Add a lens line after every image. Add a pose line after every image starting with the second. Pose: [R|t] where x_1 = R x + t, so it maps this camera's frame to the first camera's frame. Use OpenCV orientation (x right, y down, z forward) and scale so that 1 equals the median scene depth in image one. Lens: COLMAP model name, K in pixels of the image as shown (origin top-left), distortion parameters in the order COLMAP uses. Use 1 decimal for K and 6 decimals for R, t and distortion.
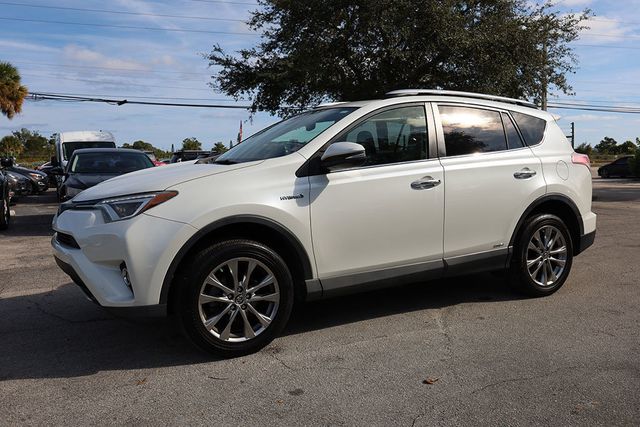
lens RADIAL K [[537.8, 0, 321.7], [0, 537.8, 212.3], [0, 0, 1]] dist [-0.006069, 0.008608]
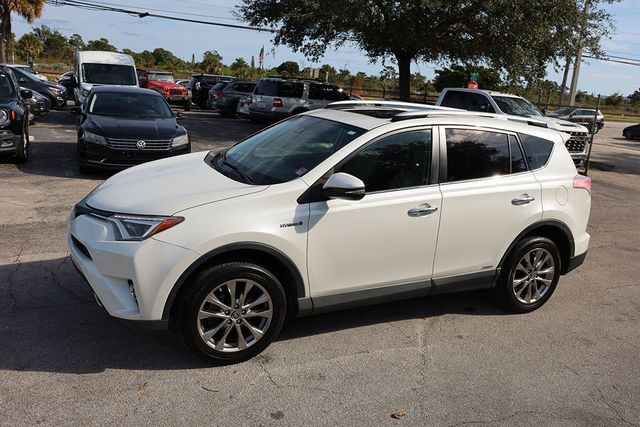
lens RADIAL K [[536.7, 0, 320.0], [0, 536.7, 213.5], [0, 0, 1]] dist [-0.001098, 0.003641]
pose [[0.995341, 0.094000, -0.021433, 0.015653], [-0.090011, 0.985655, 0.142769, -0.150859], [0.034546, -0.140174, 0.989524, -0.031079]]
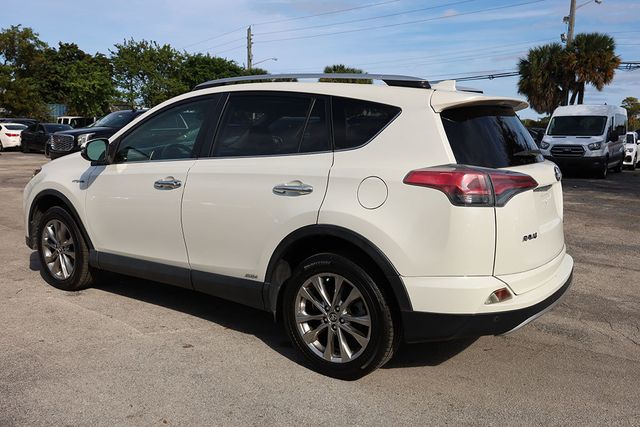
lens RADIAL K [[537.8, 0, 321.7], [0, 537.8, 212.3], [0, 0, 1]] dist [-0.006069, 0.008608]
pose [[0.446902, 0.157681, -0.880576, 0.973787], [-0.107521, 0.986675, 0.122112, -0.125807], [0.888098, 0.040108, 0.457902, 0.682657]]
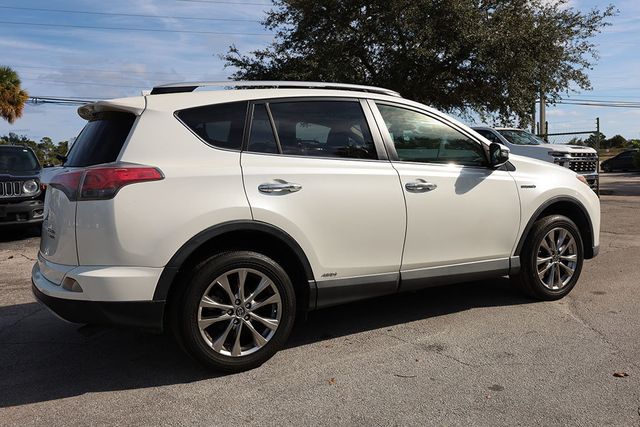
lens RADIAL K [[537.8, 0, 321.7], [0, 537.8, 212.3], [0, 0, 1]] dist [-0.006069, 0.008608]
pose [[0.999666, -0.019430, 0.017027, -0.229880], [0.019404, 0.999810, 0.001704, -0.003599], [-0.017057, -0.001373, 0.999854, -0.006876]]
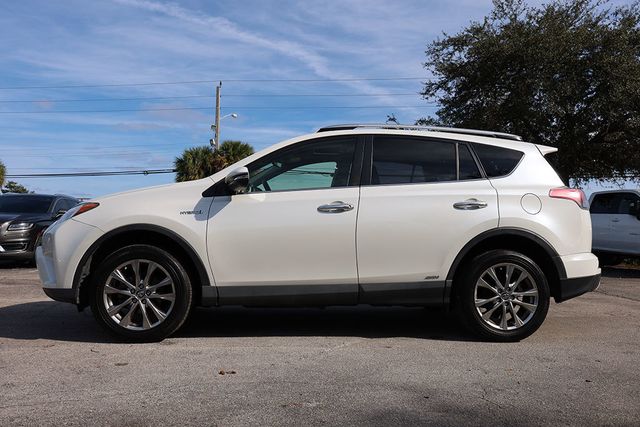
lens RADIAL K [[537.8, 0, 321.7], [0, 537.8, 212.3], [0, 0, 1]] dist [-0.006069, 0.008608]
pose [[0.912584, 0.009878, -0.408770, 0.504748], [-0.064834, 0.990557, -0.120806, 0.070198], [0.403717, 0.136748, 0.904607, 0.034359]]
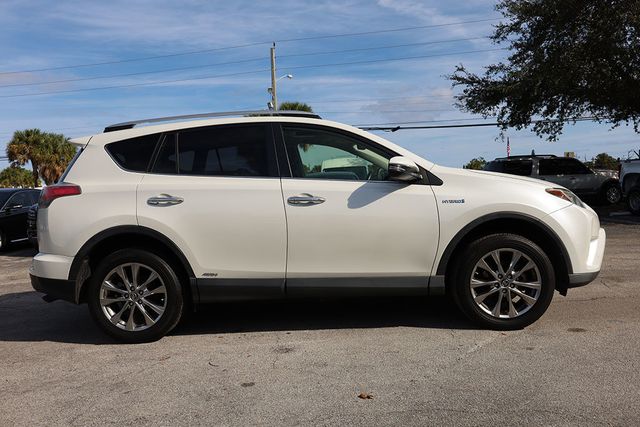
lens RADIAL K [[537.8, 0, 321.7], [0, 537.8, 212.3], [0, 0, 1]] dist [-0.006069, 0.008608]
pose [[0.862537, -0.006218, -0.505955, 0.386973], [-0.013363, 0.999296, -0.035061, 0.010777], [0.505817, 0.037003, 0.861847, 0.067571]]
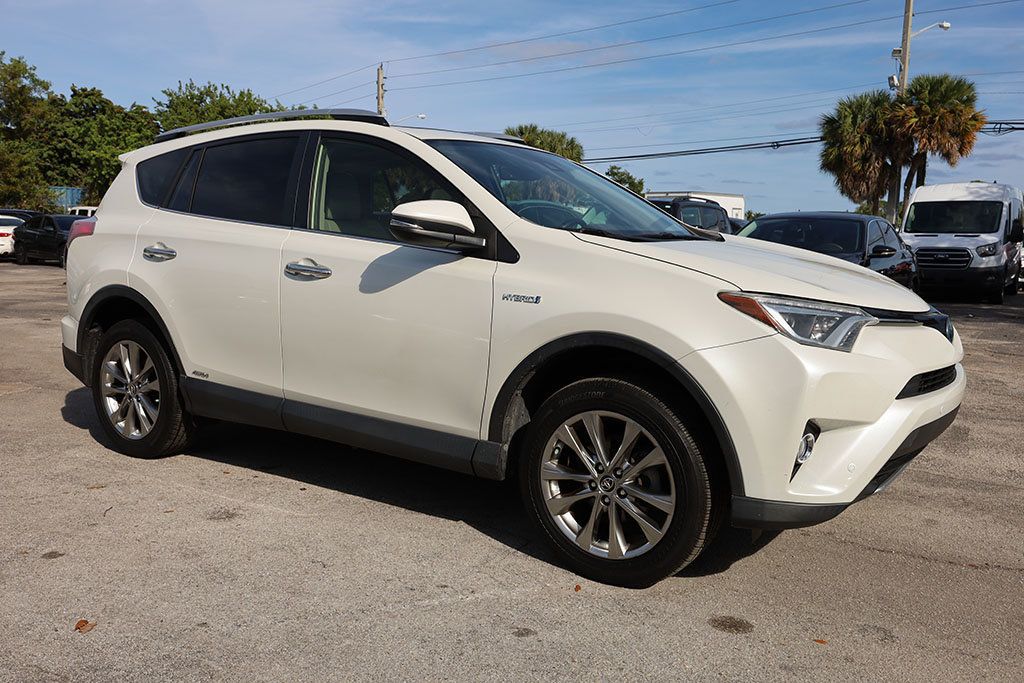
lens RADIAL K [[860.4, 0, 514.8], [0, 860.4, 339.5], [0, 0, 1]] dist [-0.006069, 0.008608]
pose [[0.475873, 0.131659, -0.869604, 0.711946], [-0.107962, 0.989999, 0.090807, -0.067035], [0.872862, 0.050671, 0.485328, 0.578650]]
